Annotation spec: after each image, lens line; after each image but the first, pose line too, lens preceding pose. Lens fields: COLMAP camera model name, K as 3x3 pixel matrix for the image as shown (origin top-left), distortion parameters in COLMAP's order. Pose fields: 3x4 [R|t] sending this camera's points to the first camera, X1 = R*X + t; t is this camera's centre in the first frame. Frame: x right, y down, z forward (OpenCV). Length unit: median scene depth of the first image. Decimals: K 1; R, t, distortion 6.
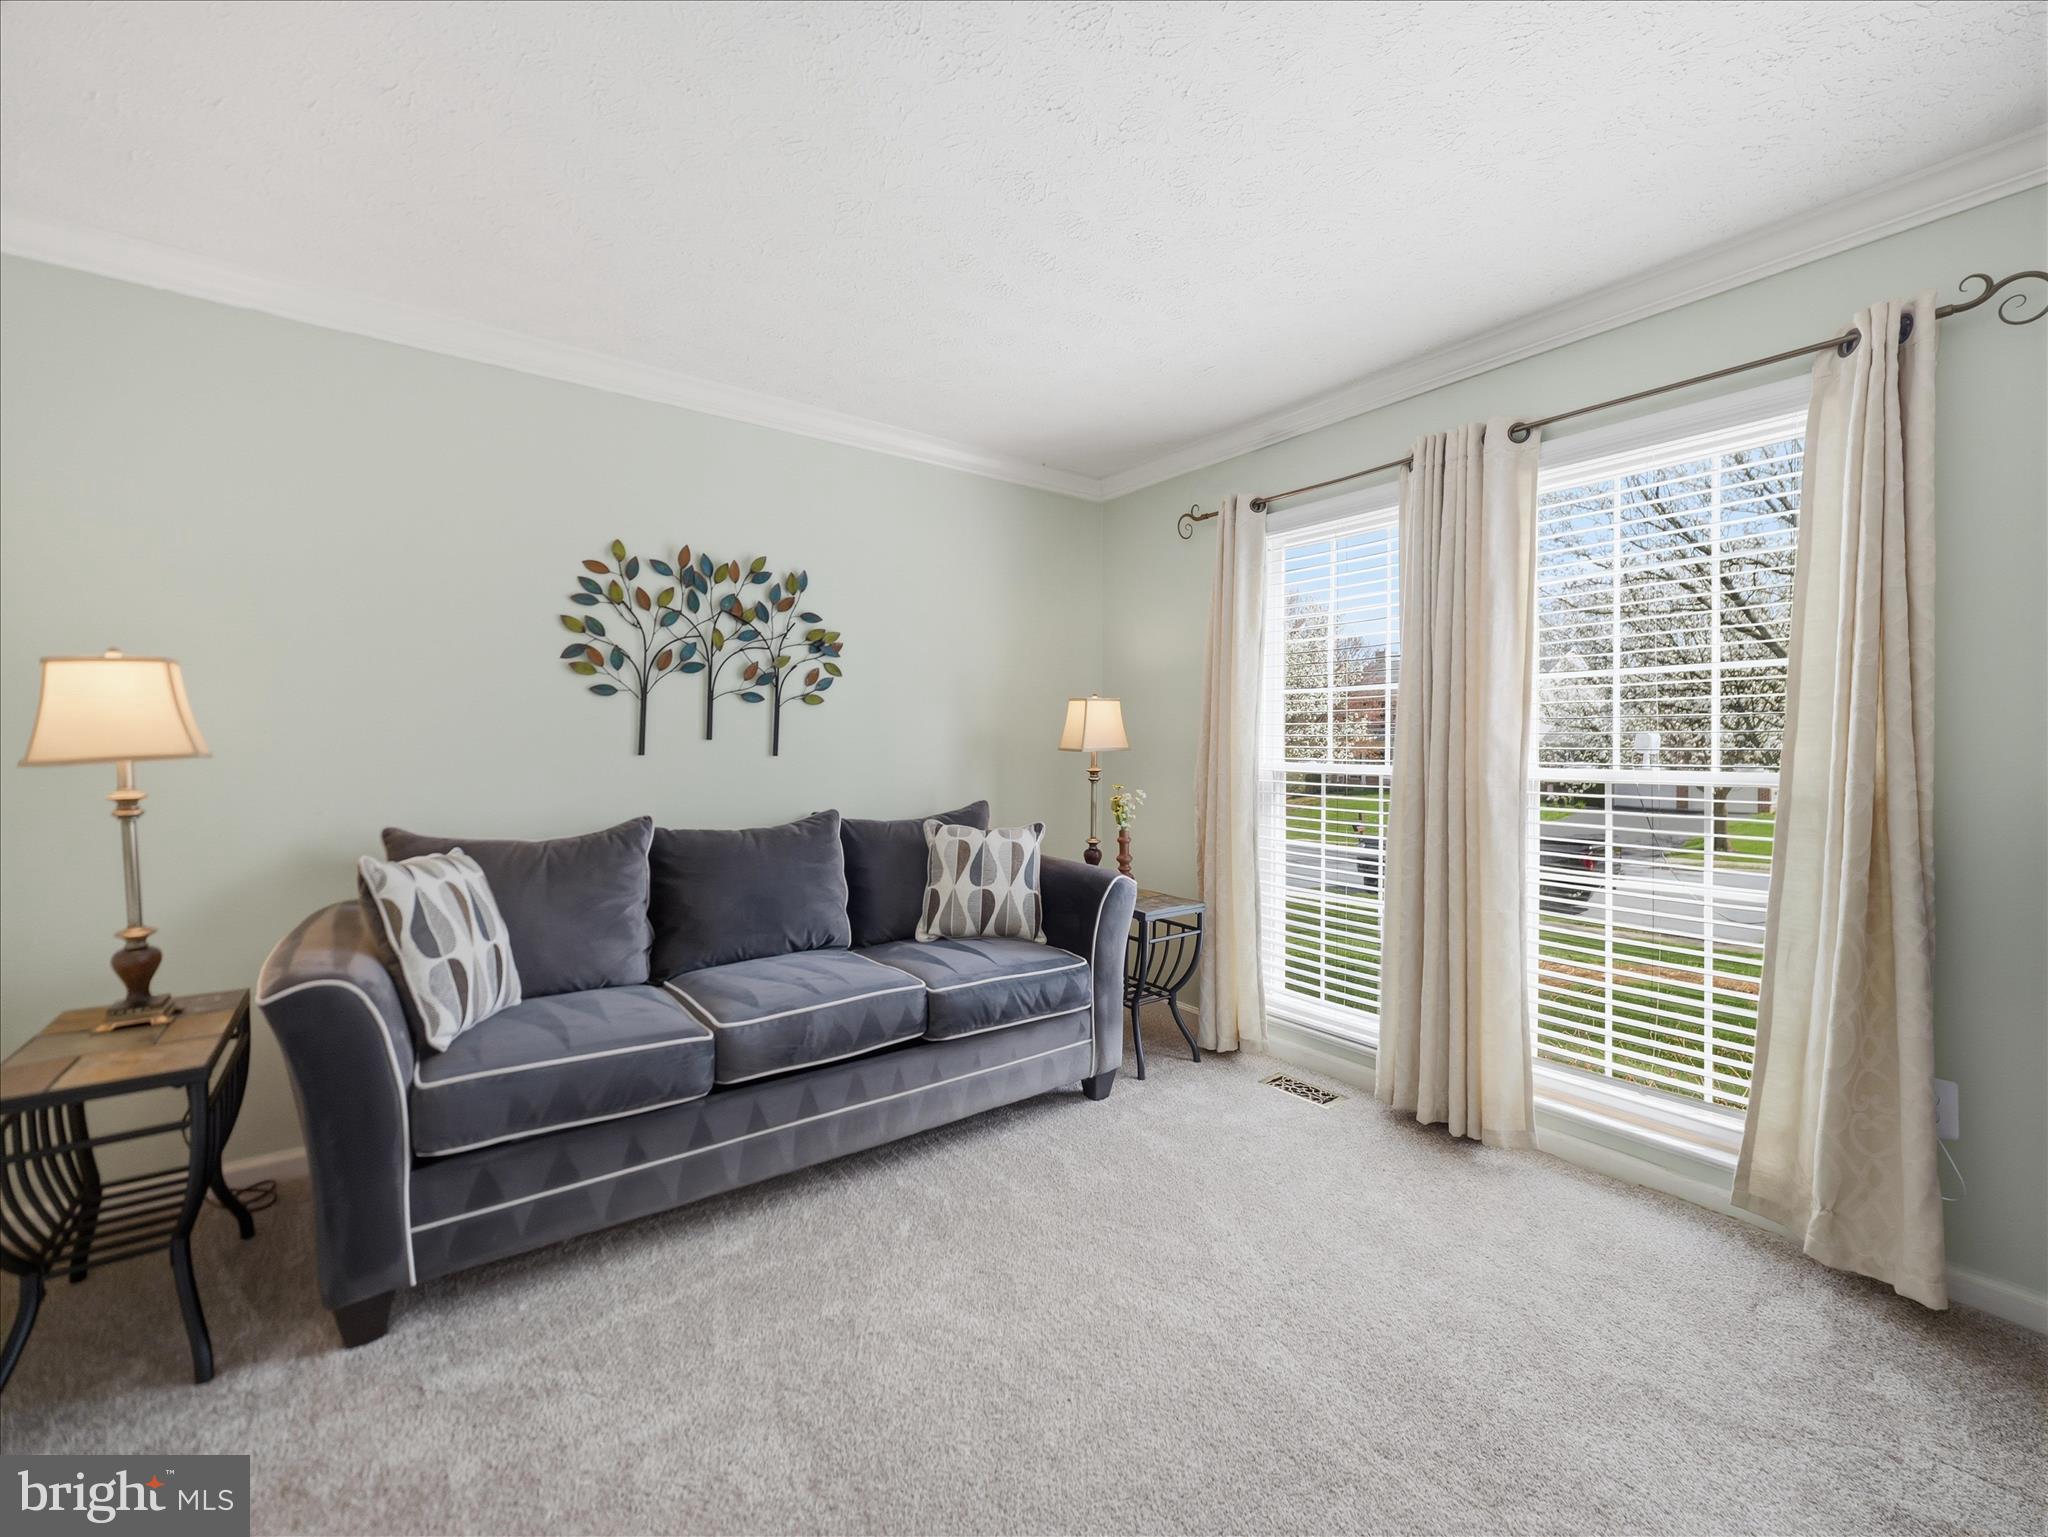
lens RADIAL K [[881.8, 0, 1051.3], [0, 881.8, 735.9], [0, 0, 1]] dist [-0.000958, -0.000759]
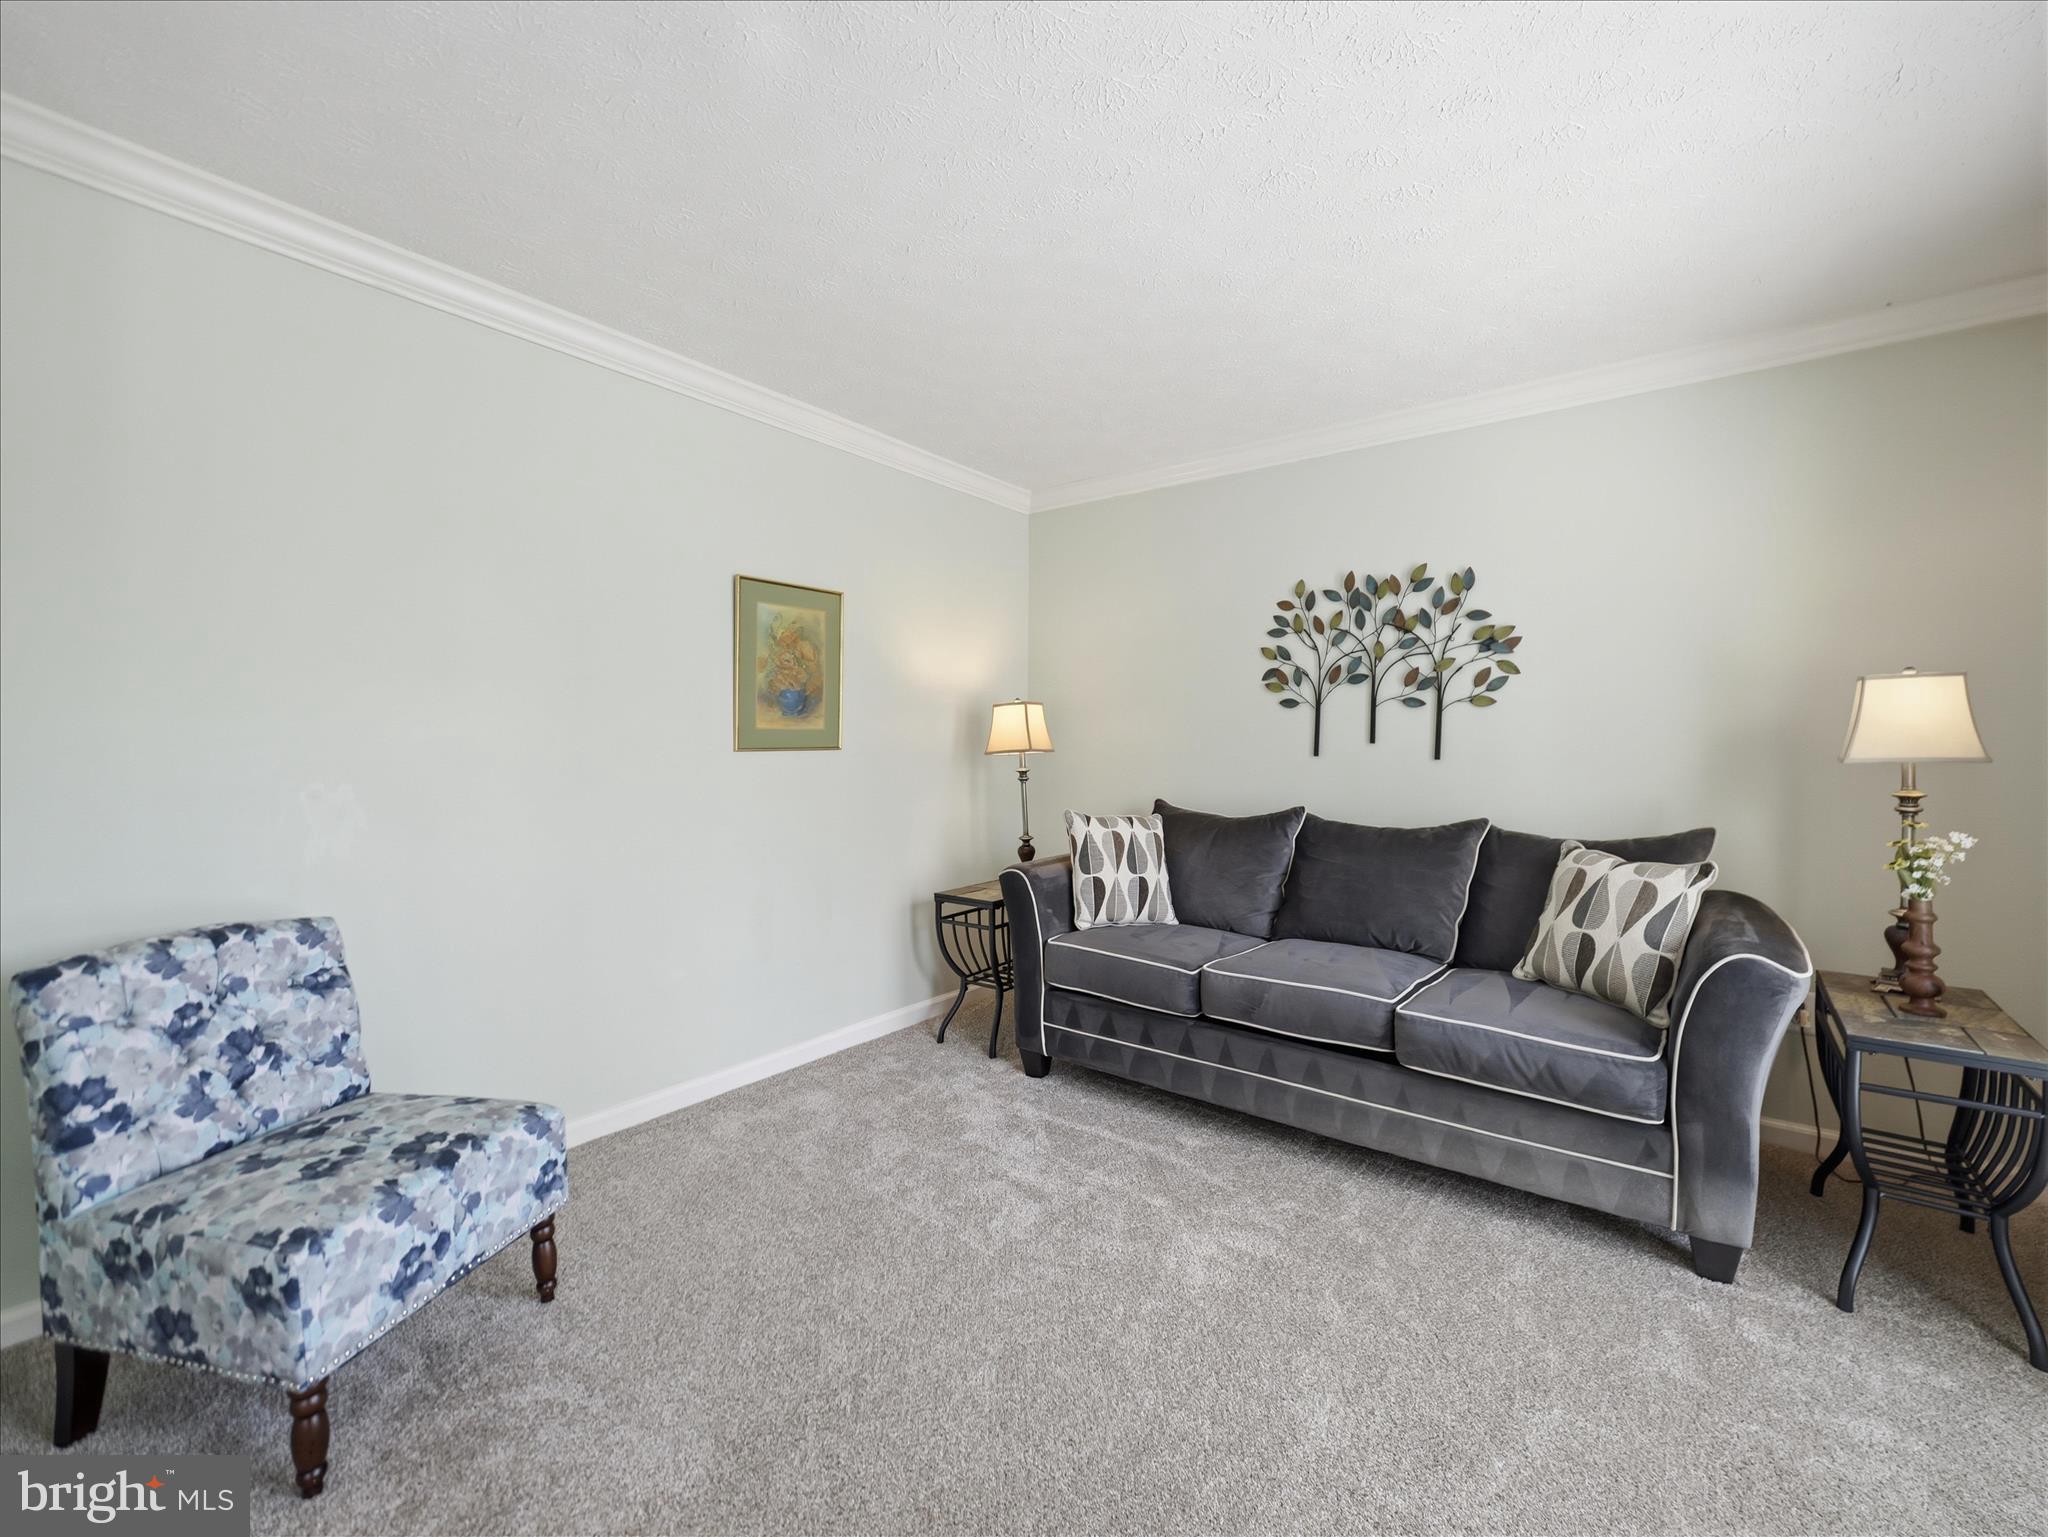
lens RADIAL K [[842.7, 0, 1038.0], [0, 842.7, 752.8], [0, 0, 1]] dist [0.000704, -0.000132]
pose [[0.255311, 0.013483, -0.966765, 0.531268], [0.006520, 0.999856, 0.015667, -0.003168], [0.966837, -0.010303, 0.255186, 0.335784]]
